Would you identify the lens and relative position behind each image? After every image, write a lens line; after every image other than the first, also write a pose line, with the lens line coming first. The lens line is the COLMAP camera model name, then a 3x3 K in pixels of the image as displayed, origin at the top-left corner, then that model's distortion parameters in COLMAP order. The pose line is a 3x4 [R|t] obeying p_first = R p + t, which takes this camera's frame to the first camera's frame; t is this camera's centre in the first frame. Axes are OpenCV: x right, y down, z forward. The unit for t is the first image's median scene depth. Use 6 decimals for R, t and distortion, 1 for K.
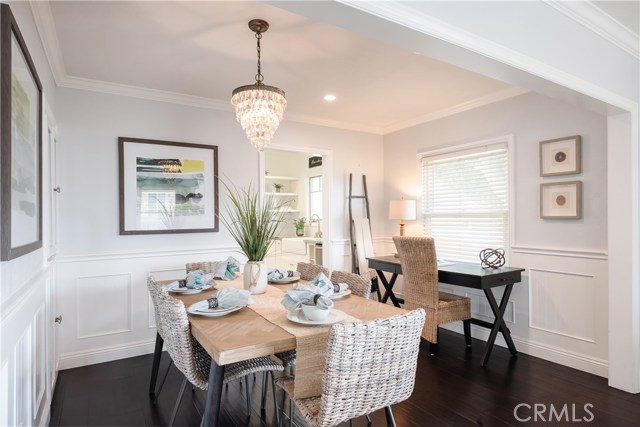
lens RADIAL K [[363.9, 0, 317.3], [0, 363.9, 213.6], [0, 0, 1]] dist [0.007232, -0.001960]
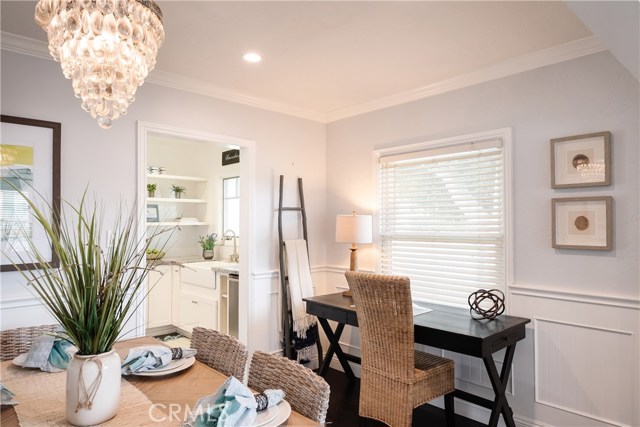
lens RADIAL K [[415.1, 0, 315.6], [0, 415.1, 213.4], [0, 0, 1]] dist [0.005908, -0.001197]
pose [[0.981917, 0.011821, 0.188944, 0.008599], [-0.008921, 0.999829, -0.016189, -0.031106], [-0.189103, 0.014211, 0.981854, 0.257509]]
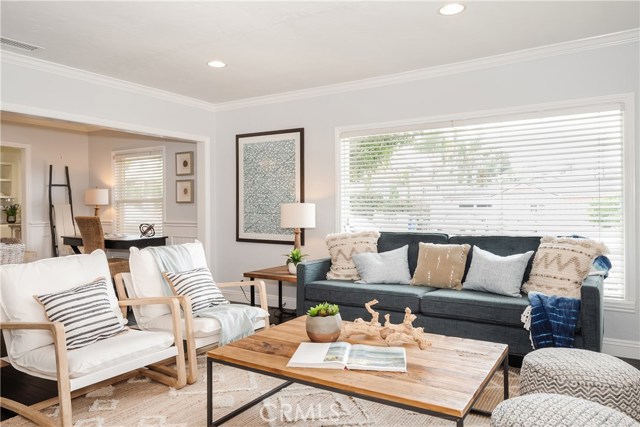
lens RADIAL K [[451.5, 0, 331.5], [0, 451.5, 203.4], [0, 0, 1]] dist [0.001092, 0.001128]
pose [[0.886689, 0.000332, 0.462366, 0.273084], [-0.001666, 0.999996, 0.002478, 0.008809], [-0.462363, -0.002968, 0.886686, -0.857504]]
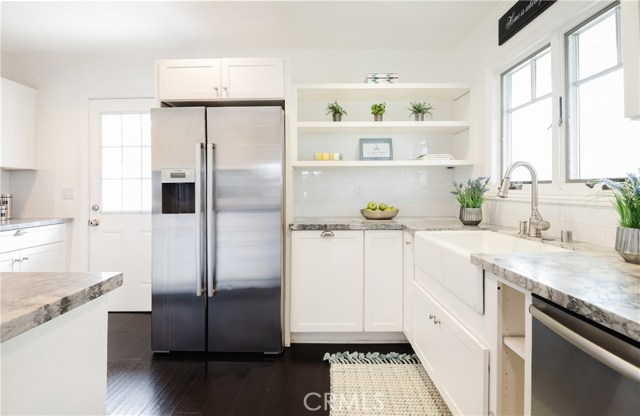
lens RADIAL K [[318.6, 0, 322.0], [0, 318.6, 187.3], [0, 0, 1]] dist [-0.002058, -0.000272]
pose [[0.863593, 0.008985, -0.504110, -0.024784], [-0.004900, 0.999944, 0.009428, 0.033848], [0.504167, -0.005672, 0.863588, 1.100920]]
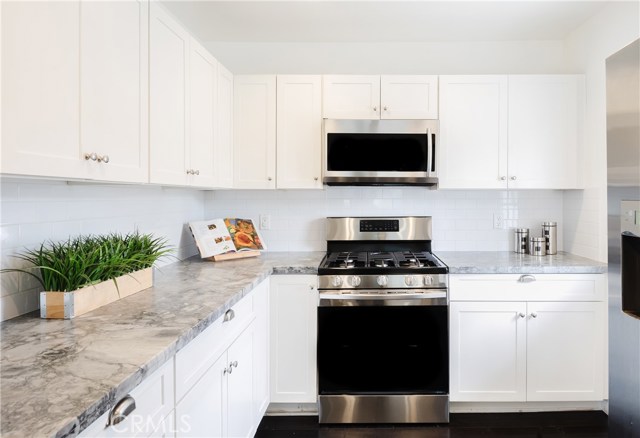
lens RADIAL K [[416.4, 0, 360.0], [0, 416.4, 195.6], [0, 0, 1]] dist [0.007206, -0.019051]
pose [[-0.489824, 0.017541, -0.871645, -0.212892], [0.012979, 0.999833, 0.012826, -0.000594], [0.871725, -0.005031, -0.489970, 1.435671]]
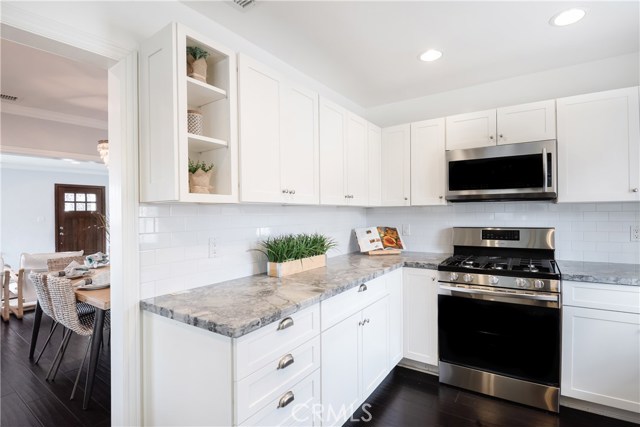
lens RADIAL K [[323.3, 0, 317.9], [0, 323.3, 209.8], [0, 0, 1]] dist [-0.011823, -0.004127]
pose [[-0.902707, 0.025635, -0.429491, -0.233975], [0.030372, 0.999530, -0.004178, 0.001034], [0.429182, -0.016815, -0.903061, 1.538480]]
